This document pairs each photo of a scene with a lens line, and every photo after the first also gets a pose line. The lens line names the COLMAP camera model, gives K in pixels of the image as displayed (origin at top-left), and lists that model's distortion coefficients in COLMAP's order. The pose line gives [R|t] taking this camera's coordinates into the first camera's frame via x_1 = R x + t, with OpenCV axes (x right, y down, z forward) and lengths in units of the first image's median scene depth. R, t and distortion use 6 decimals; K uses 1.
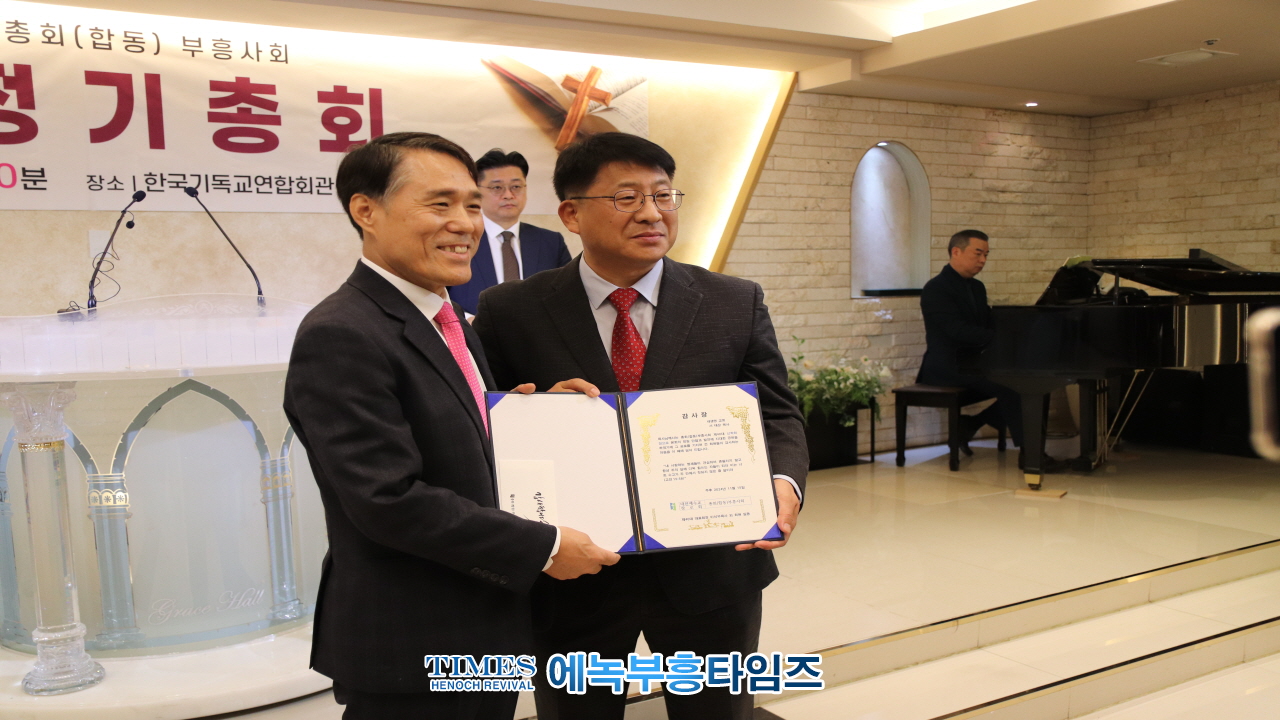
lens RADIAL K [[1171.1, 0, 638.6], [0, 1171.1, 420.8], [0, 0, 1]] dist [-0.013316, 0.000000]
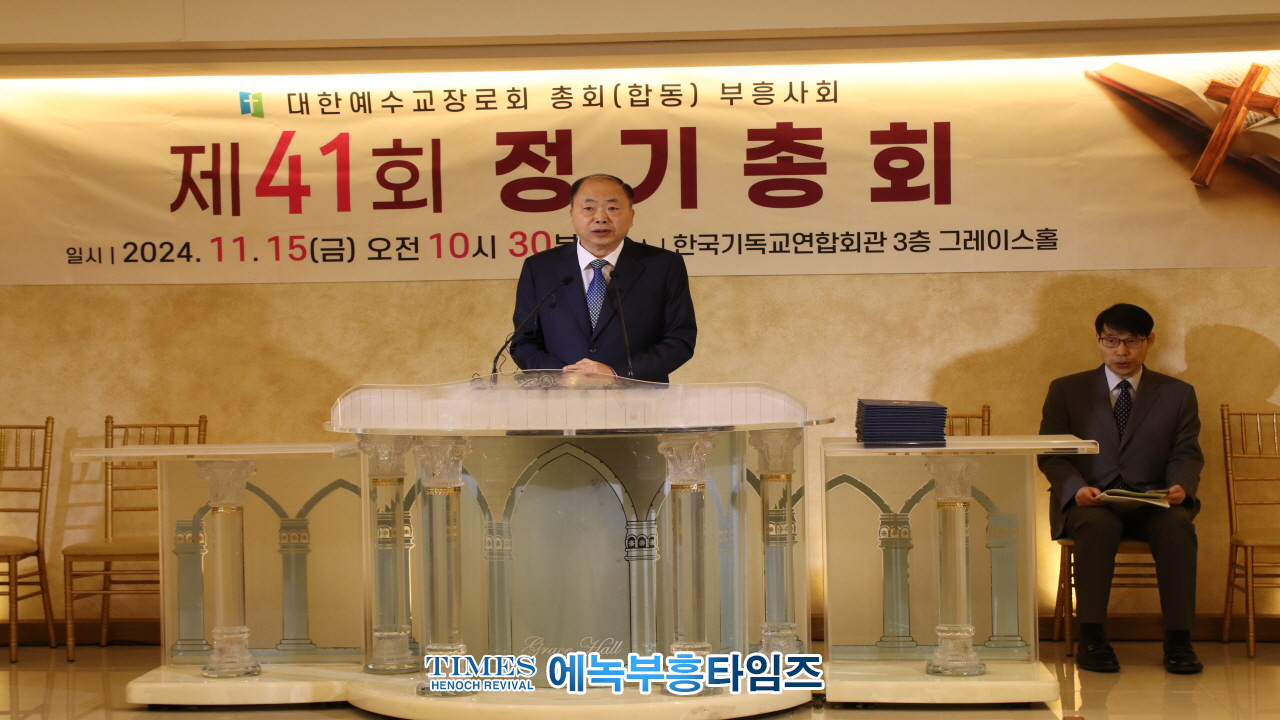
lens RADIAL K [[2411.7, 0, 626.1], [0, 2411.7, 417.4], [0, 0, 1]] dist [0.152388, 0.000000]
pose [[0.812067, 0.022017, -0.583149, 0.616505], [-0.075818, 0.994799, -0.068022, 0.057779], [0.578618, 0.099451, 0.809513, -0.508980]]
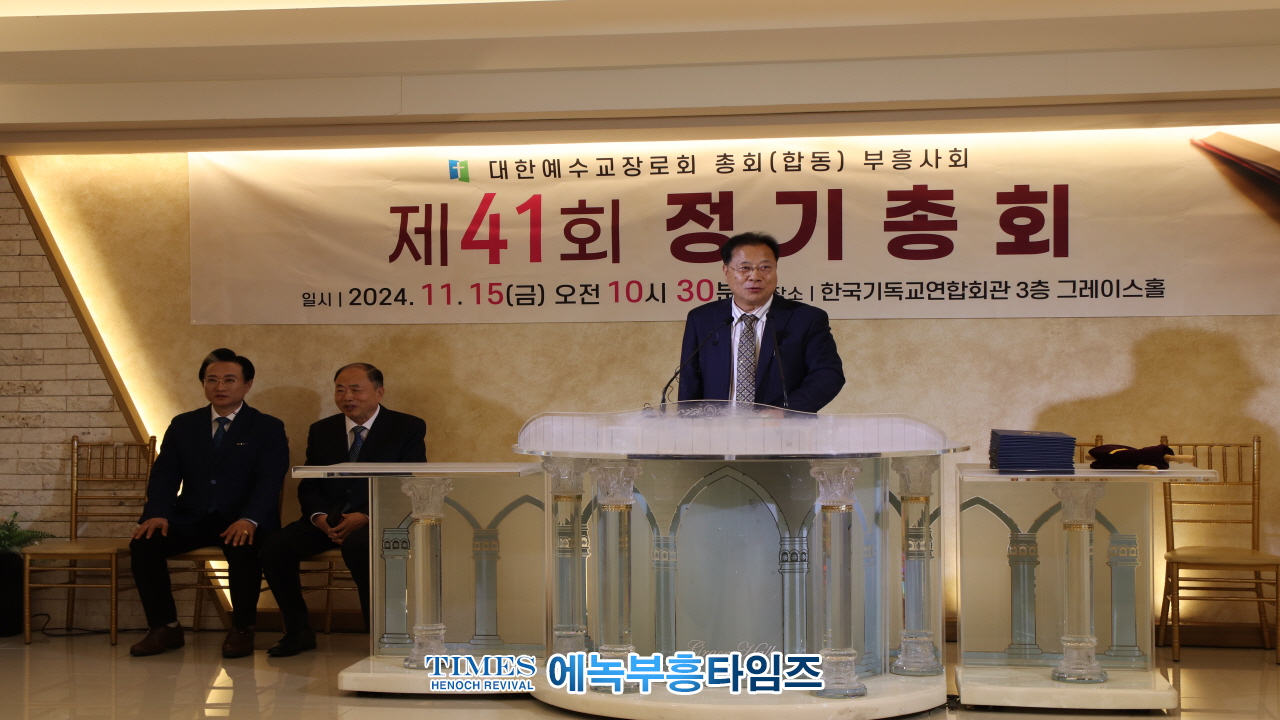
lens RADIAL K [[1893.9, 0, 635.2], [0, 1893.9, 390.2], [0, 0, 1]] dist [0.086742, 0.000000]
pose [[0.768794, 0.014862, -0.639324, 0.506116], [-0.090898, 0.992119, -0.086242, 0.041919], [0.633003, 0.124416, 0.764086, -0.369757]]
